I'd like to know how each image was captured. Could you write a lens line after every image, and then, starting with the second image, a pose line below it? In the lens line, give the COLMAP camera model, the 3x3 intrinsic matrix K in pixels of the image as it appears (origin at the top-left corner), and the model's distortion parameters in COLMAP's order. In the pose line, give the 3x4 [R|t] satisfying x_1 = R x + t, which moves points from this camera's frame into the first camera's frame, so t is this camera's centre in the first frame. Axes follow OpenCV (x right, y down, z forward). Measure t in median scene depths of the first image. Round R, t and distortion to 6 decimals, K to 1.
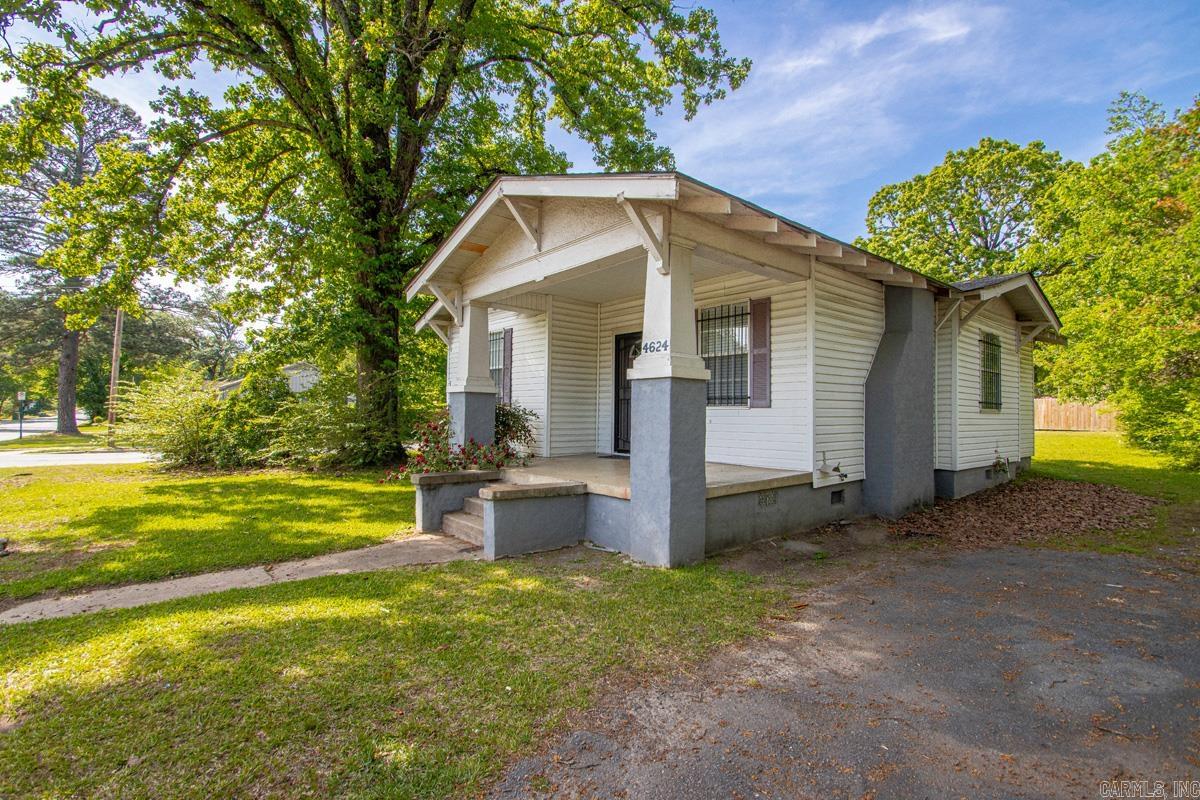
lens RADIAL K [[547.9, 0, 584.4], [0, 547.9, 406.7], [0, 0, 1]] dist [-0.000531, -0.000154]
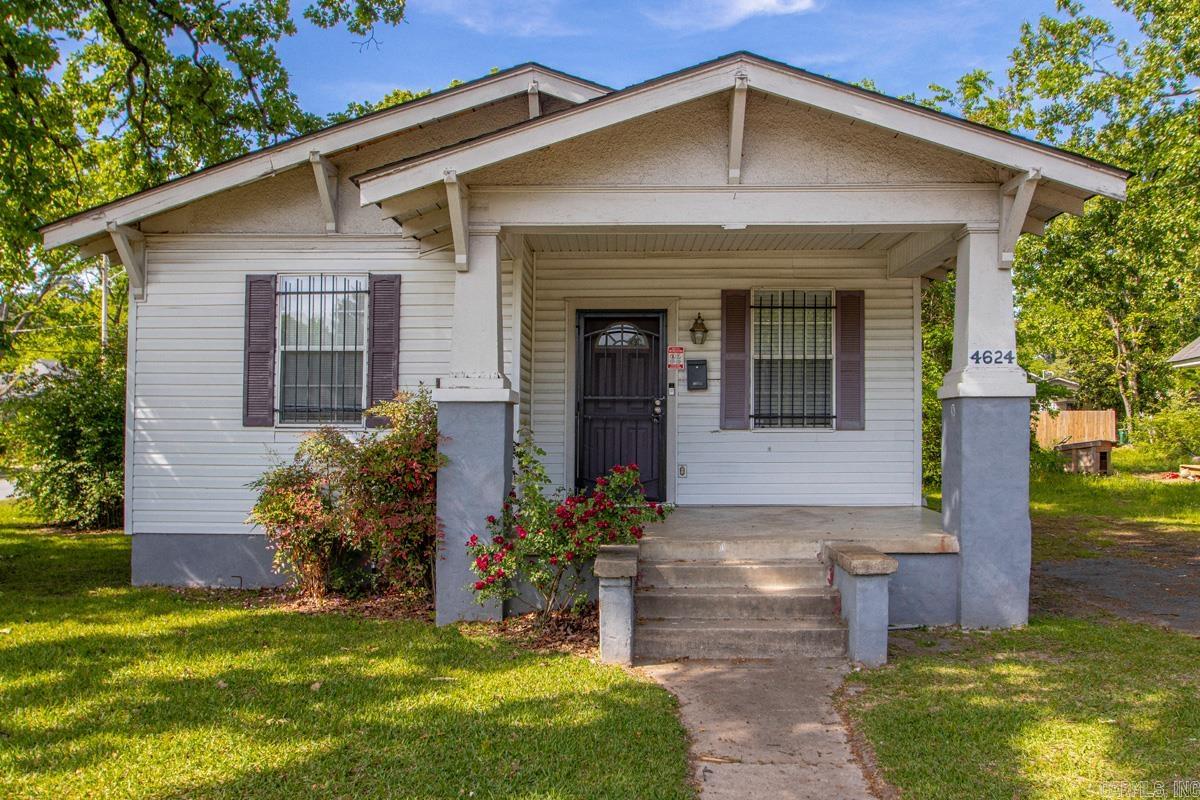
lens RADIAL K [[949.1, 0, 601.5], [0, 949.1, 426.9], [0, 0, 1]] dist [-0.053475, 0.001965]
pose [[0.653689, -0.003163, 0.756757, -0.951280], [-0.003100, 0.999972, 0.006858, -0.011038], [-0.756757, -0.006829, 0.653660, 0.392278]]
